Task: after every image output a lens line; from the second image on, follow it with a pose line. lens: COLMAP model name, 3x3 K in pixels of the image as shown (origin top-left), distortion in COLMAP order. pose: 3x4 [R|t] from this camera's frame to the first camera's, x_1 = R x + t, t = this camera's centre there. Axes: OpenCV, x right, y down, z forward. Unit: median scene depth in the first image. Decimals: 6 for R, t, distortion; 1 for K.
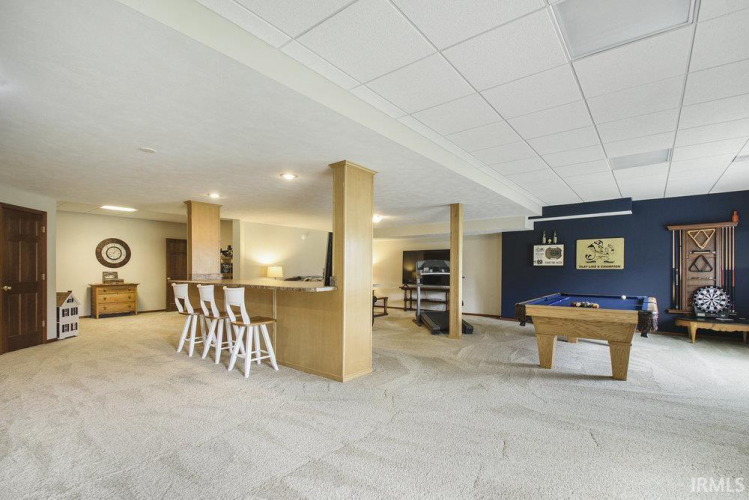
lens RADIAL K [[337.8, 0, 374.9], [0, 337.8, 265.8], [0, 0, 1]] dist [0.000605, 0.000023]
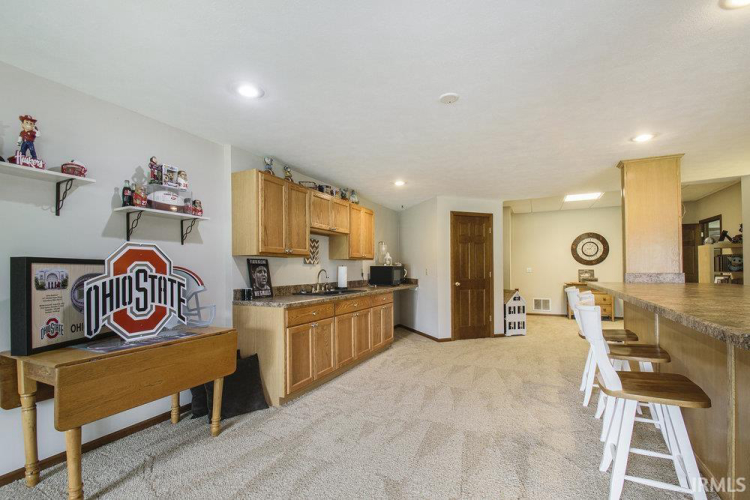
lens RADIAL K [[338.2, 0, 375.4], [0, 338.2, 265.8], [0, 0, 1]] dist [0.000605, 0.000023]
pose [[0.210227, -0.011015, -0.977591, -0.010450], [0.018808, 0.999797, -0.007221, 0.005455], [0.977472, -0.016868, 0.210391, 0.396440]]
